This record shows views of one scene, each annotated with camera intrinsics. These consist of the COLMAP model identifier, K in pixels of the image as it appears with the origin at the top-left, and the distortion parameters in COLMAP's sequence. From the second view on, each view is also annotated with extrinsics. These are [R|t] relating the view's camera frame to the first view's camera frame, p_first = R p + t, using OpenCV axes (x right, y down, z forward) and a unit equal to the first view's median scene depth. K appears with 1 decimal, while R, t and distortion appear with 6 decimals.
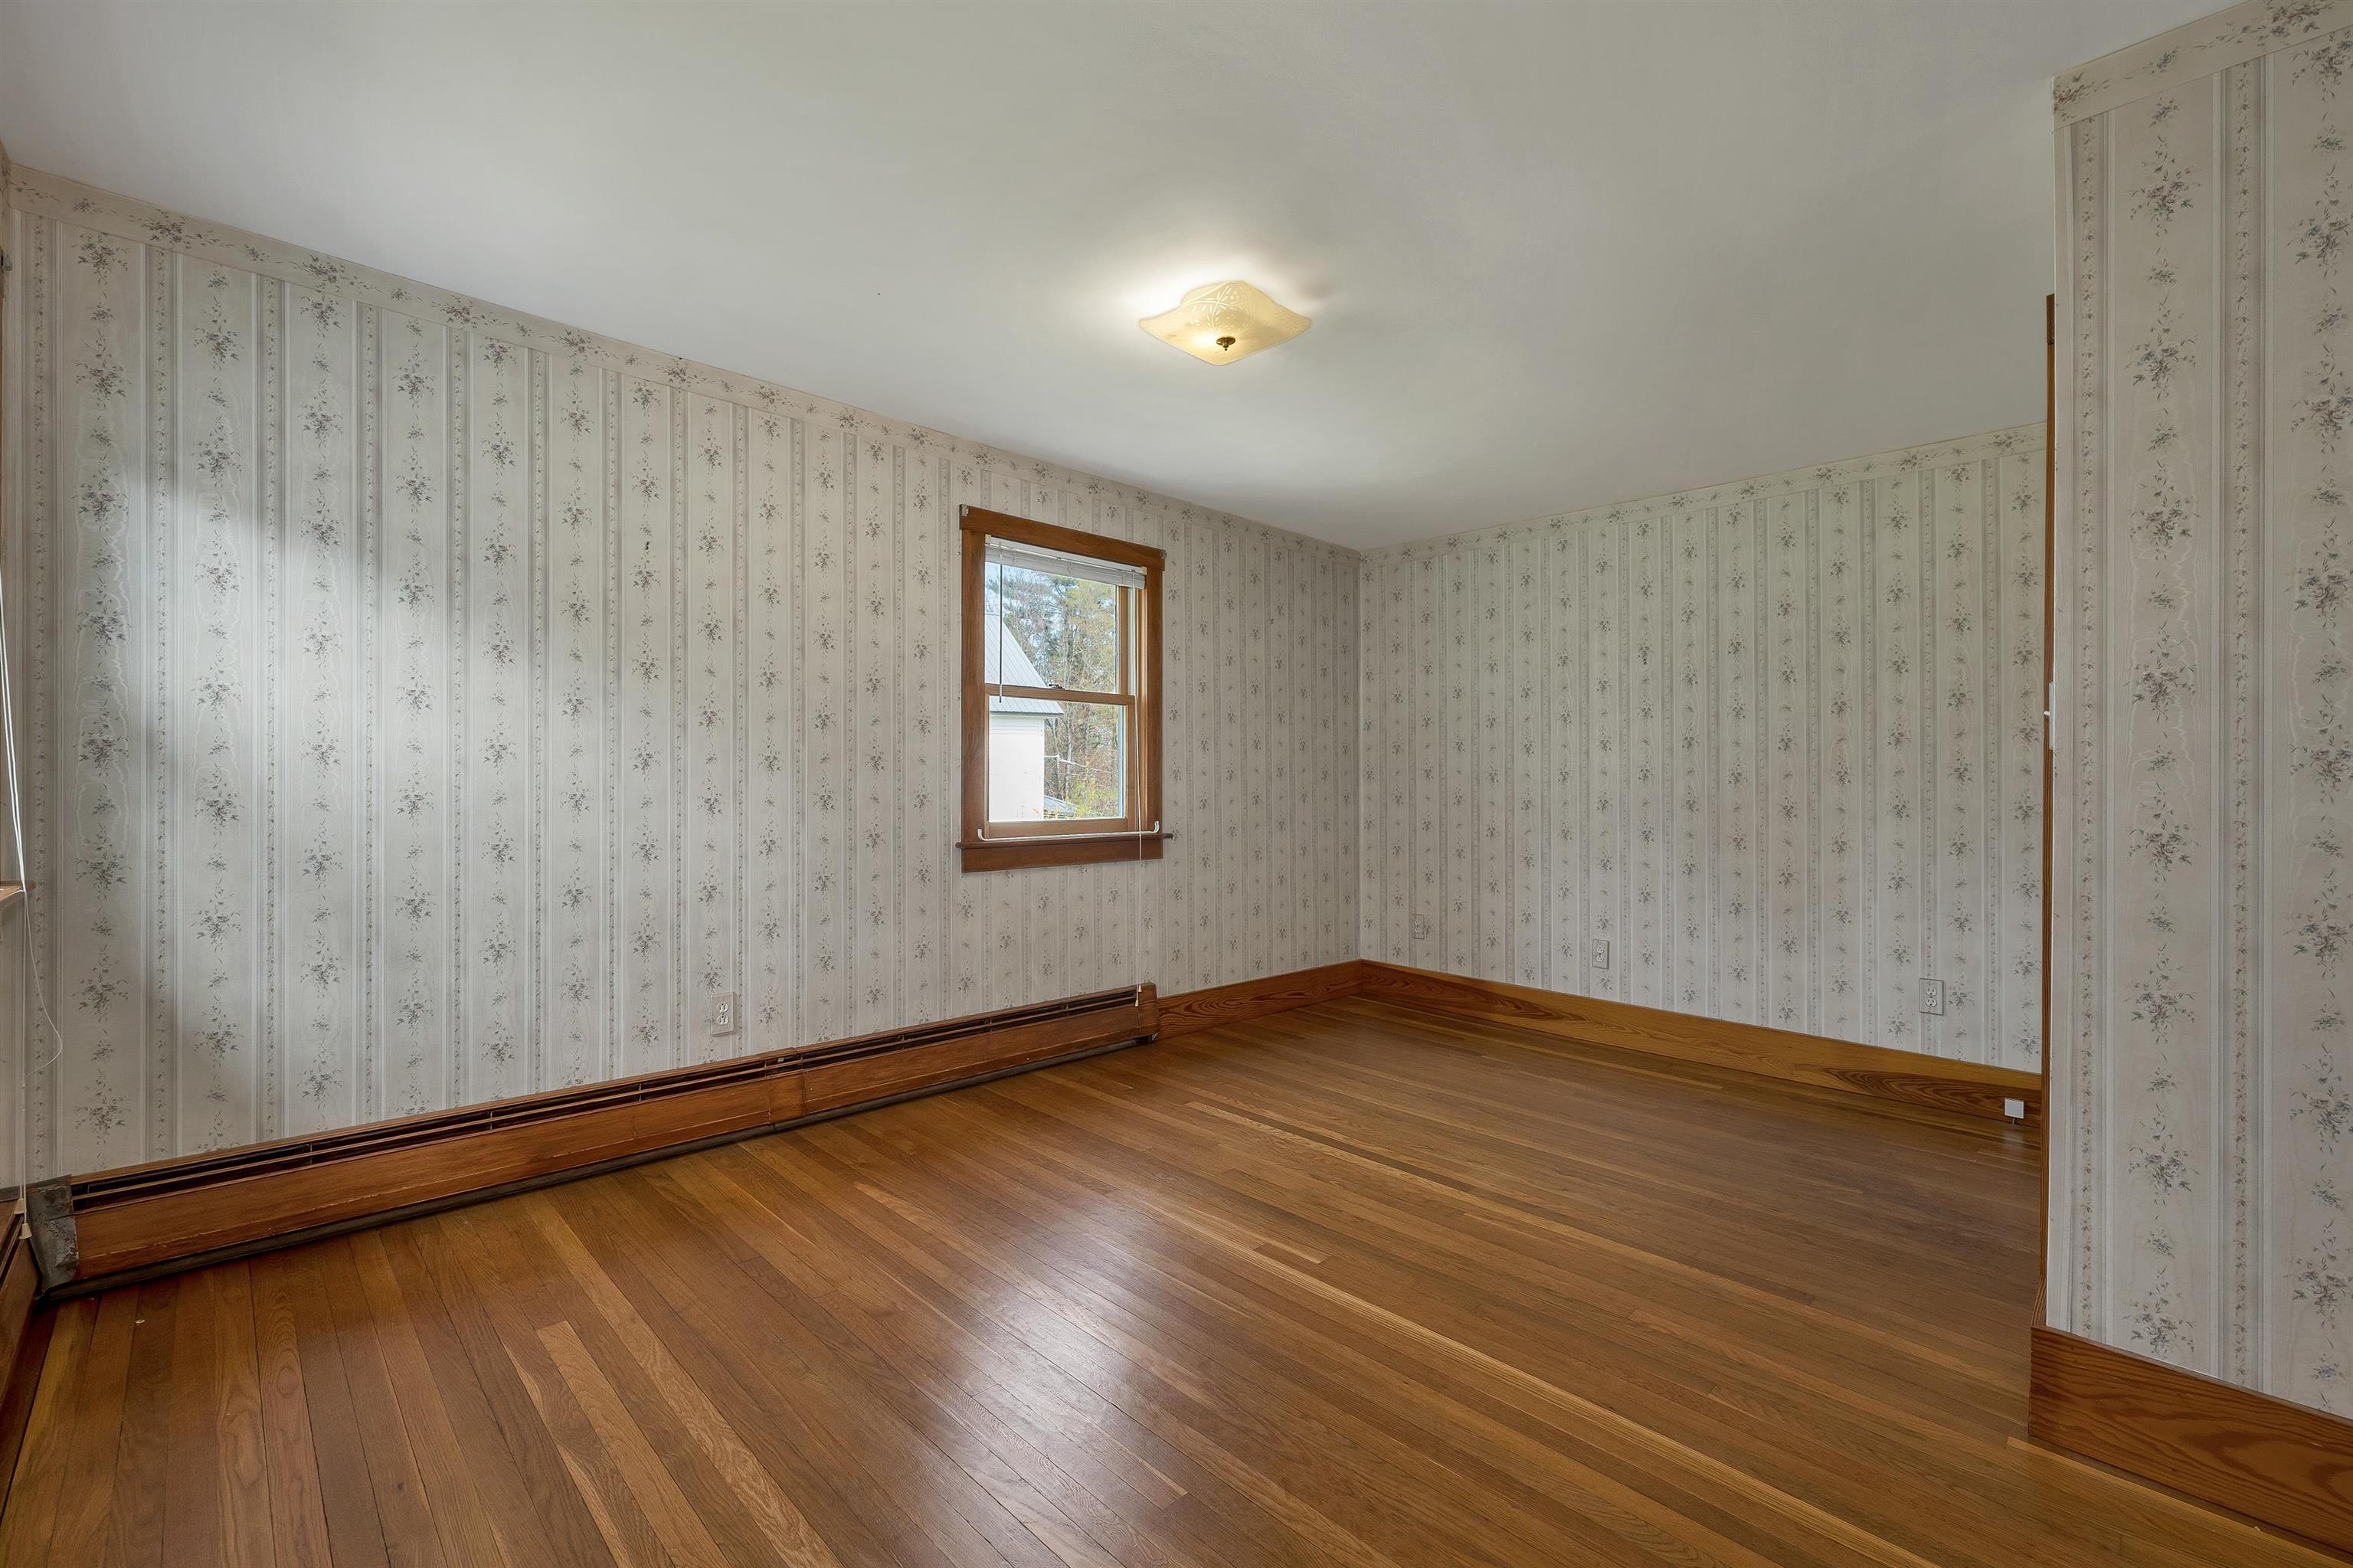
lens RADIAL K [[978.0, 0, 1176.4], [0, 978.0, 774.9], [0, 0, 1]] dist [-0.001189, -0.000353]
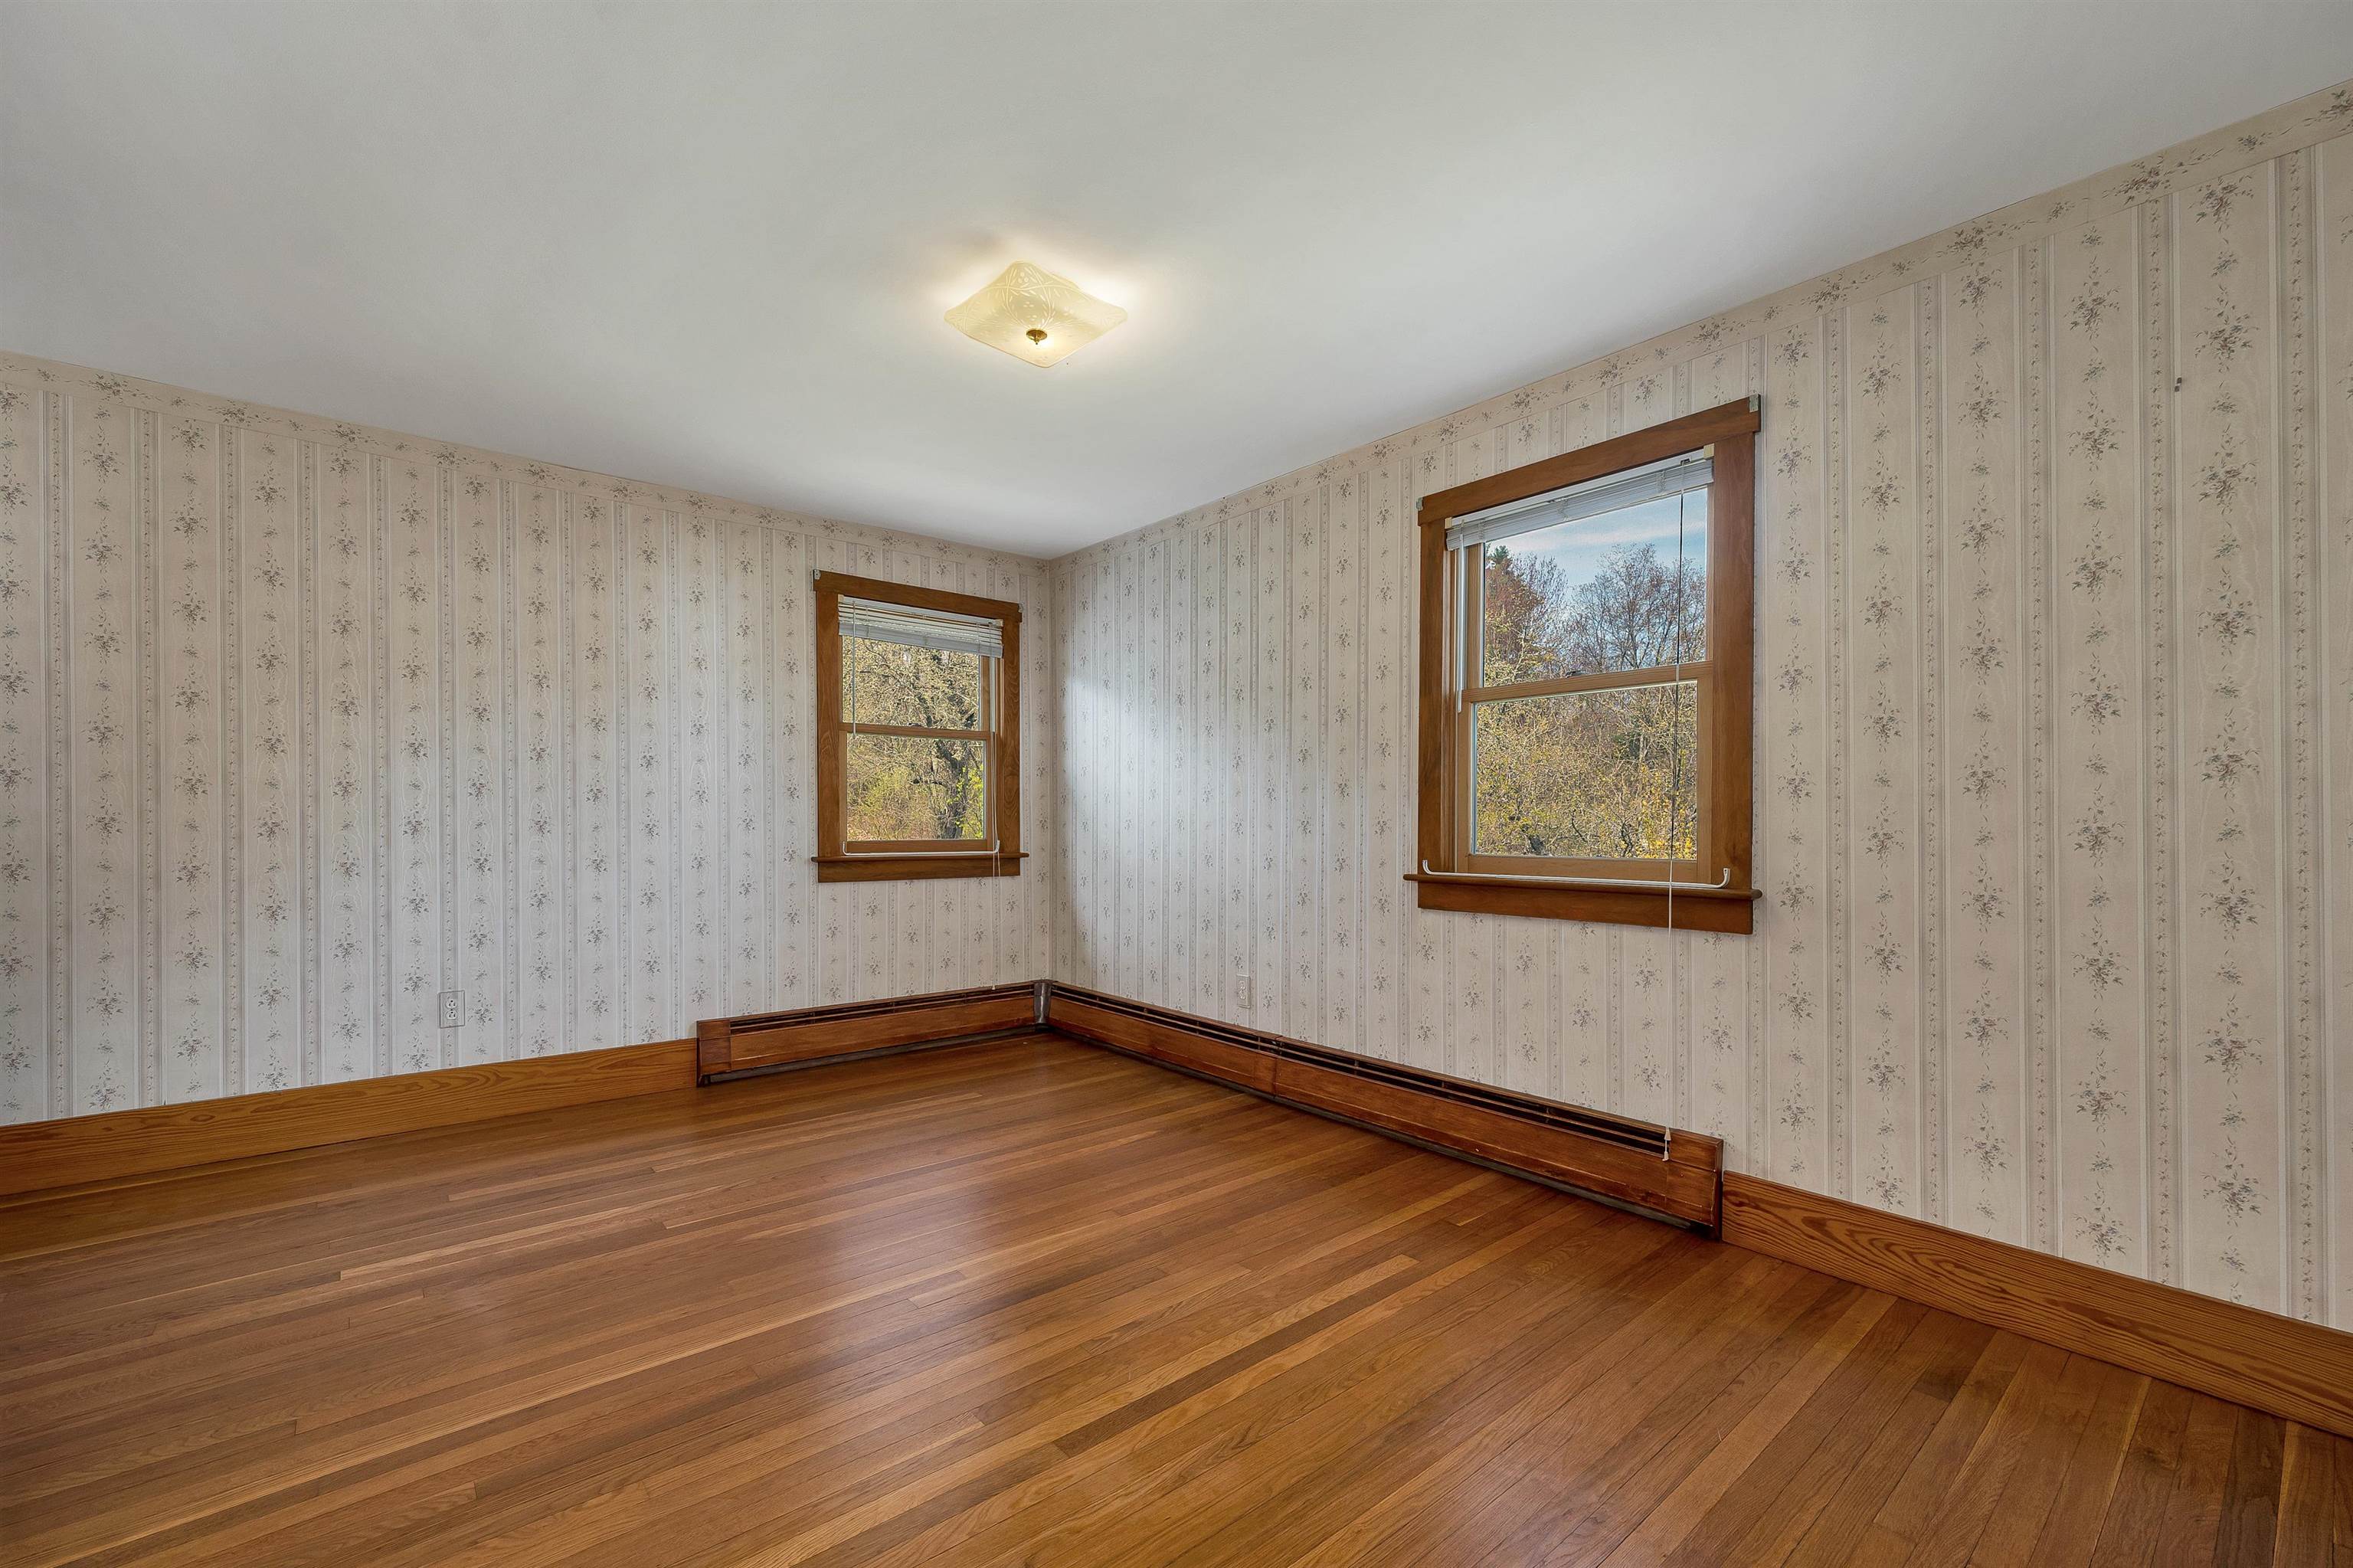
lens RADIAL K [[984.6, 0, 1186.7], [0, 984.6, 809.0], [0, 0, 1]] dist [0.001248, 0.000064]
pose [[-0.065871, -0.014370, -0.997725, 0.726819], [0.010884, 0.999826, -0.015119, 0.021412], [0.997769, -0.011855, -0.065703, 0.881193]]
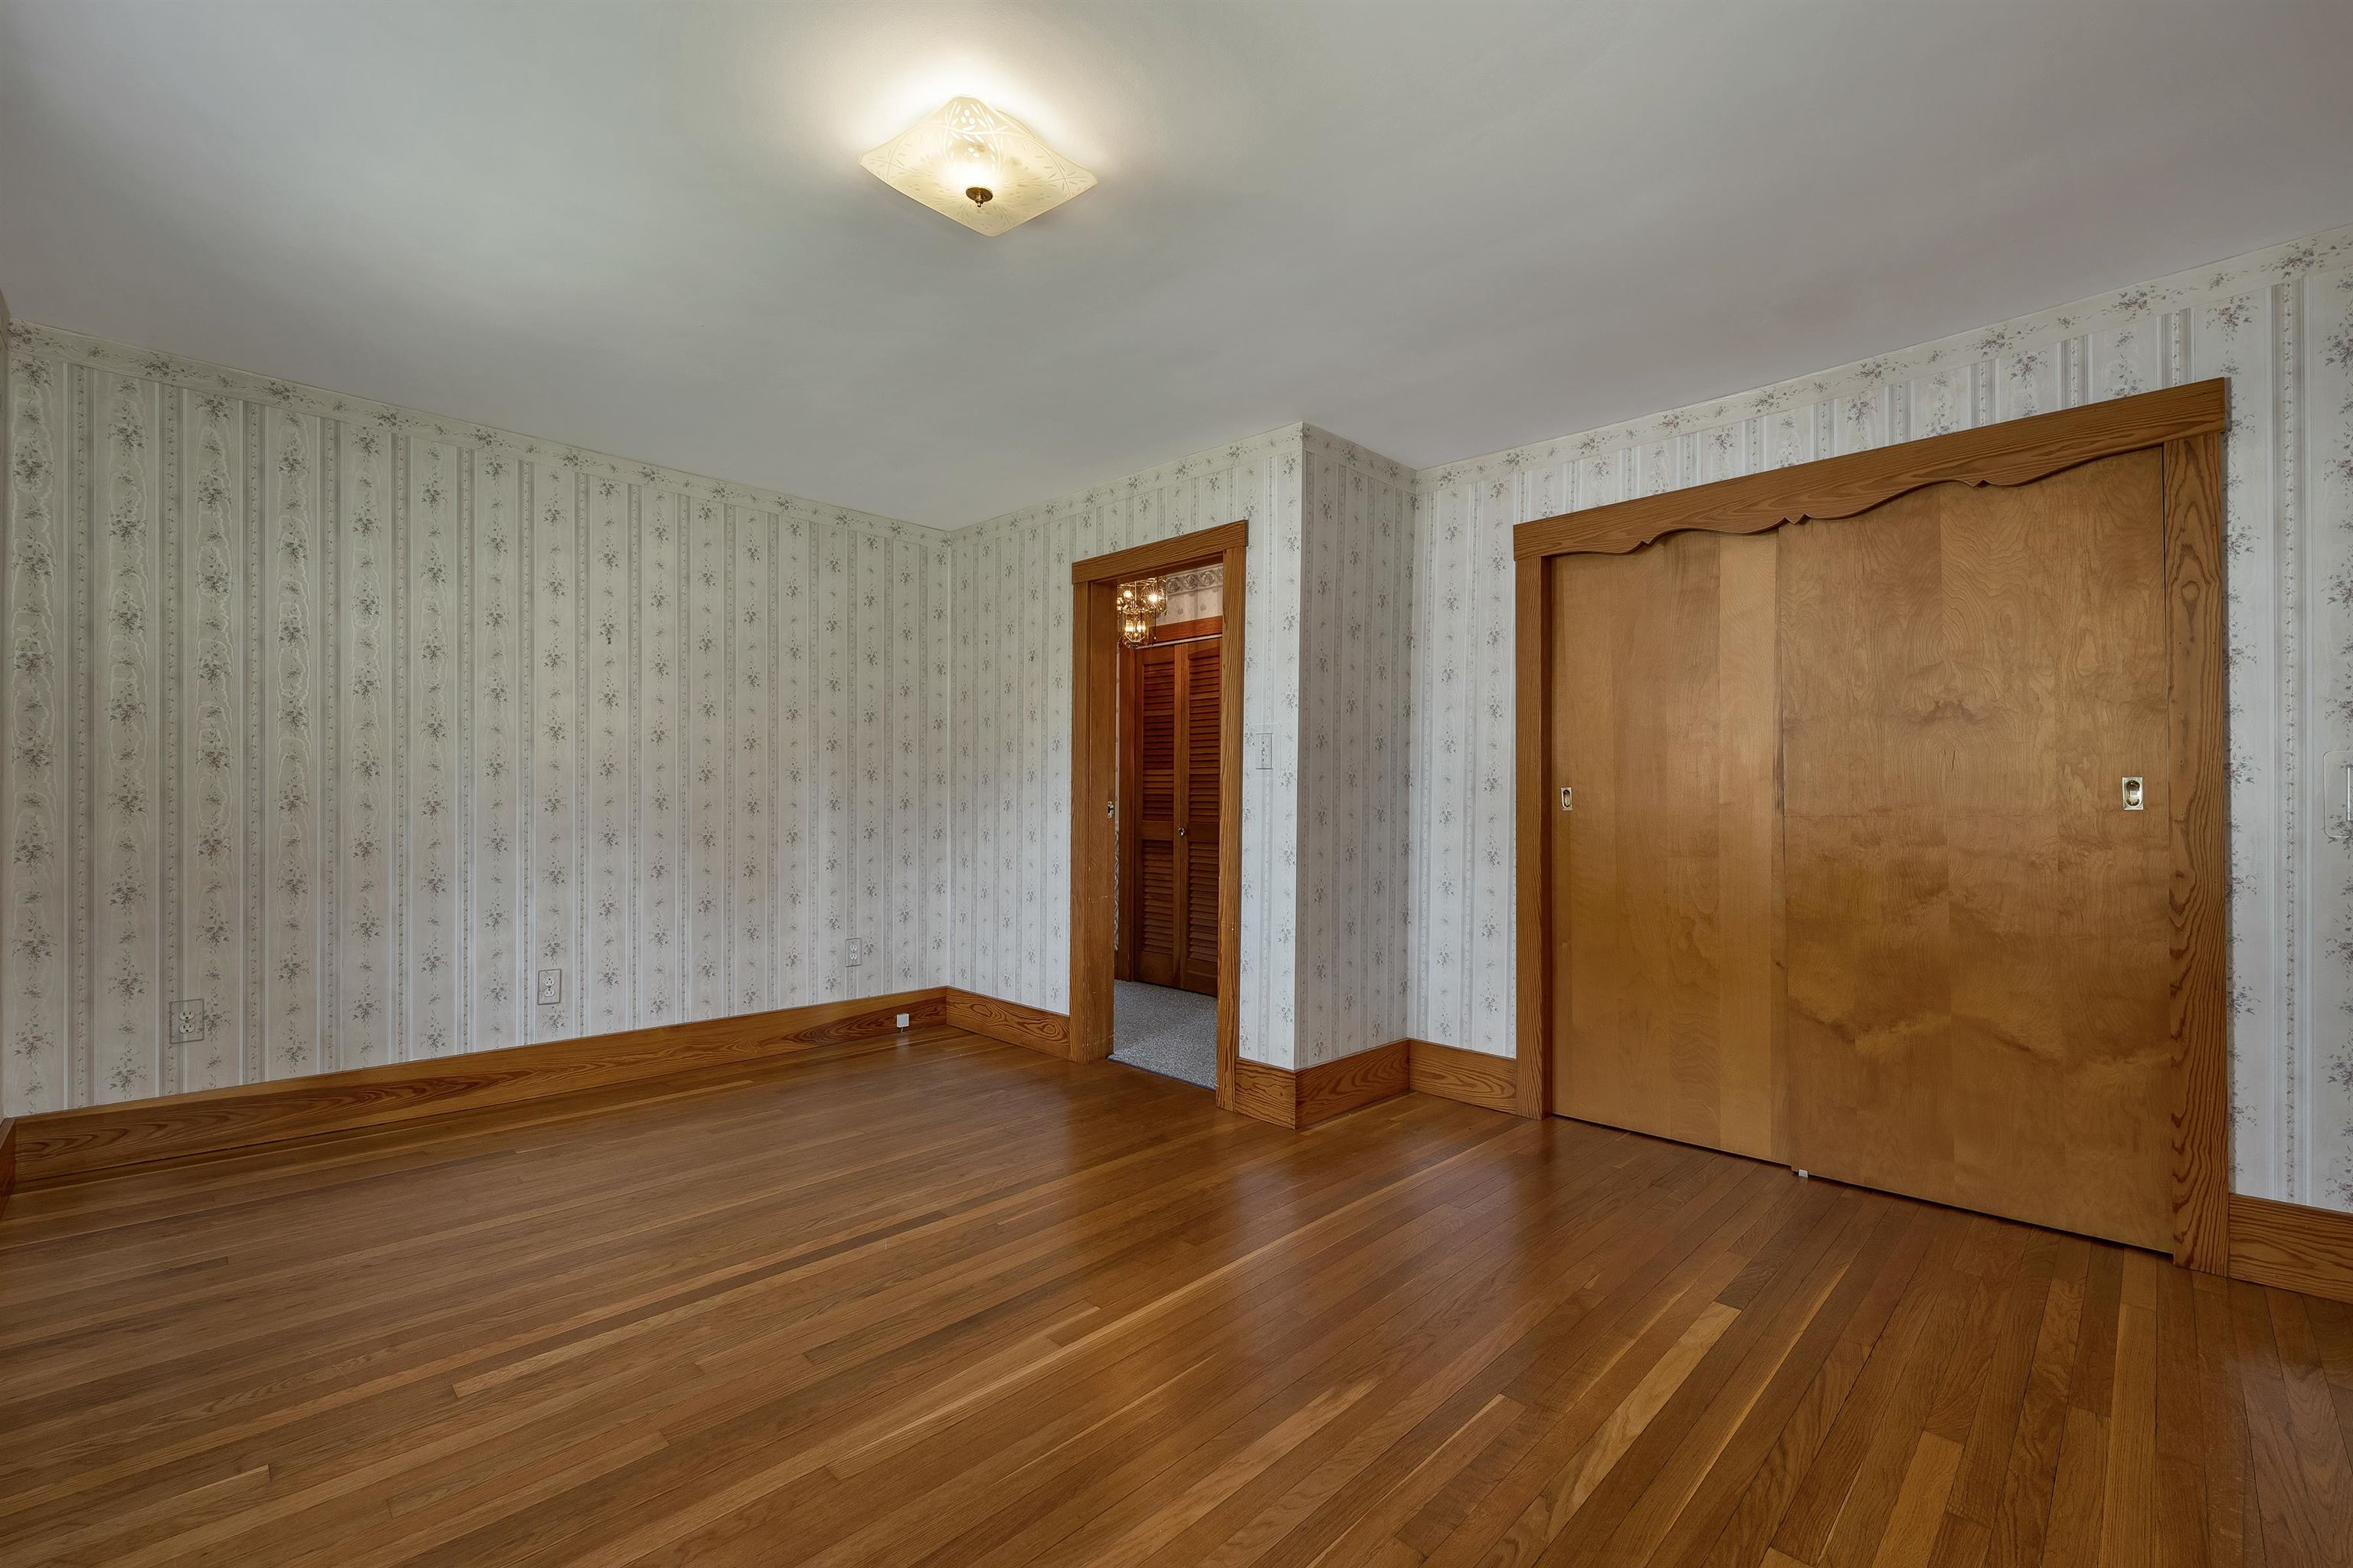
lens RADIAL K [[983.5, 0, 1180.9], [0, 983.5, 782.1], [0, 0, 1]] dist [0.000697, 0.000009]
pose [[-0.011549, 0.003080, 0.999929, -0.513559], [-0.021110, 0.999772, -0.003323, 0.003583], [-0.999710, -0.021147, -0.011481, 0.619230]]
